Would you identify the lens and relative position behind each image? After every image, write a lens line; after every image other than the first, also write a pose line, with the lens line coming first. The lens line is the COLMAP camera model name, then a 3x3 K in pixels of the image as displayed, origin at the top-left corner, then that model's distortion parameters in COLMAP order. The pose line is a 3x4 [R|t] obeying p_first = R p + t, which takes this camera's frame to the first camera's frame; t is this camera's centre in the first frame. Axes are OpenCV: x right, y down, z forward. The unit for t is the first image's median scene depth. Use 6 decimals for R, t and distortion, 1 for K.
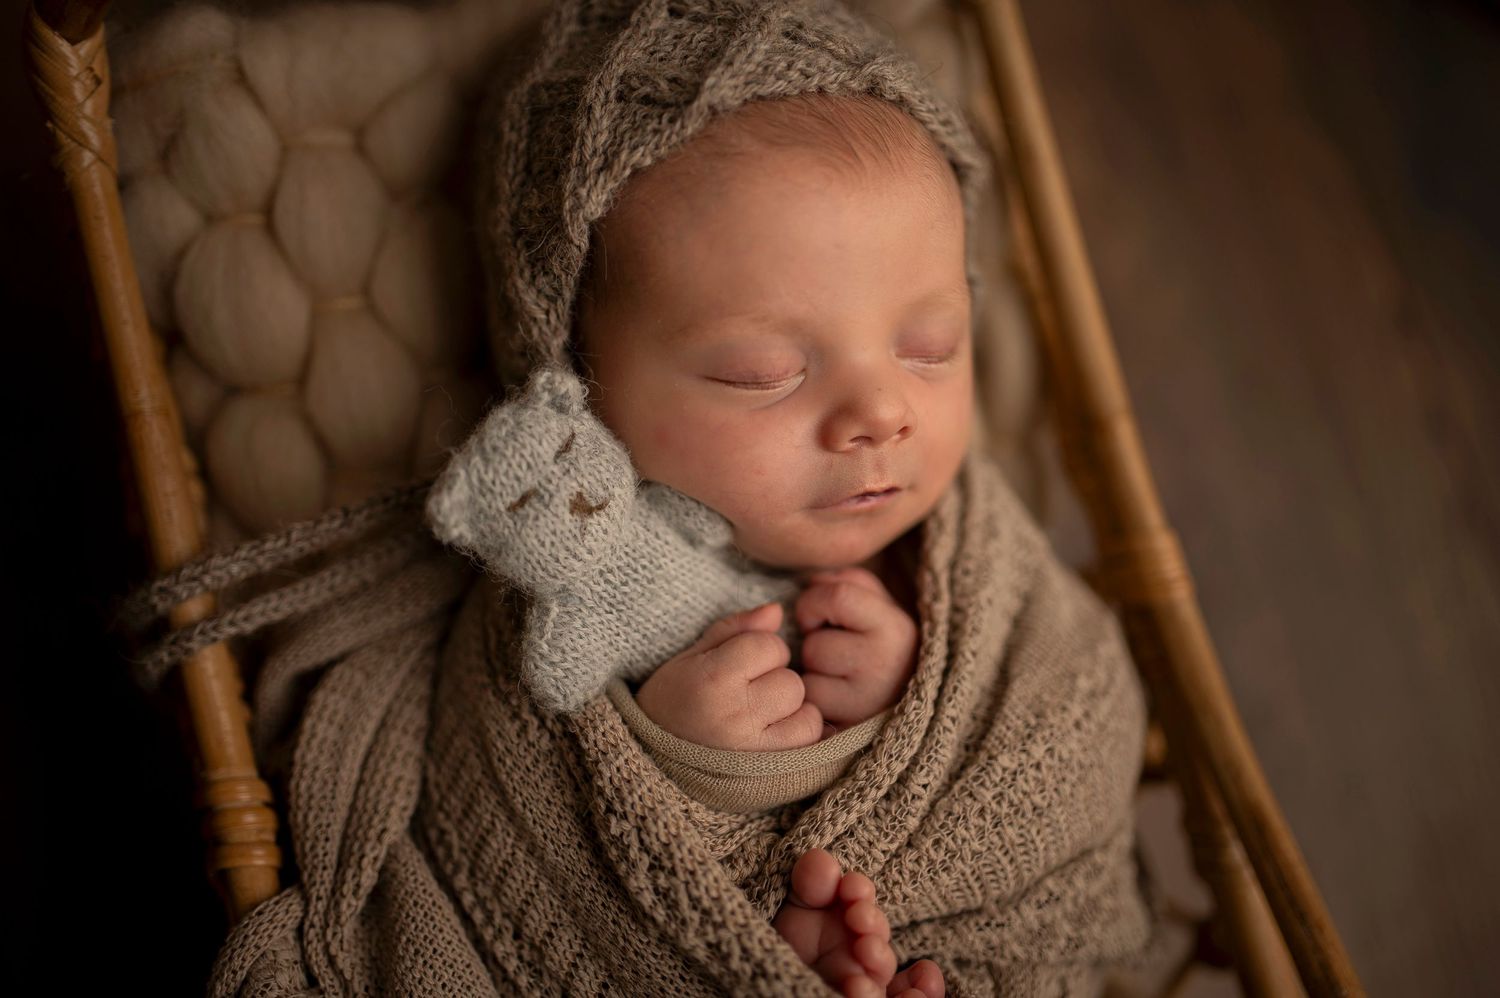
lens RADIAL K [[1548.5, 0, 750.0], [0, 1548.5, 499.0], [0, 0, 1]] dist [-0.055191, -0.022684]
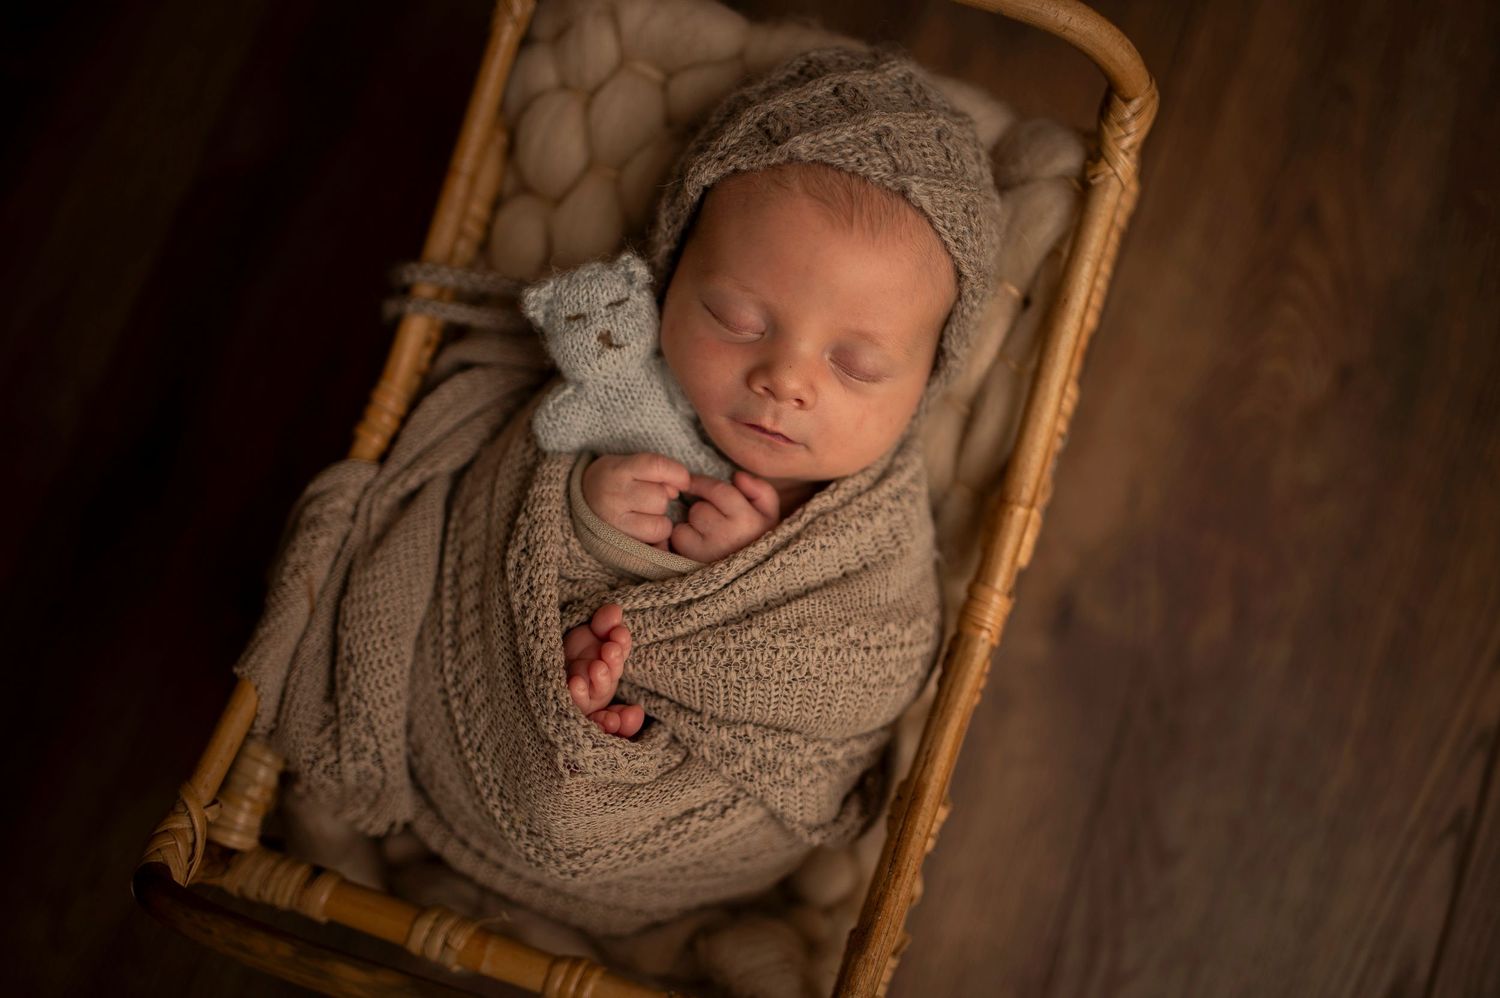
lens RADIAL K [[1548.5, 0, 750.0], [0, 1548.5, 499.0], [0, 0, 1]] dist [-0.055191, -0.022684]
pose [[0.782388, 0.515132, -0.350012, 0.624118], [-0.508895, 0.852768, 0.117526, -0.113203], [0.359020, 0.086168, 0.929344, -0.396722]]
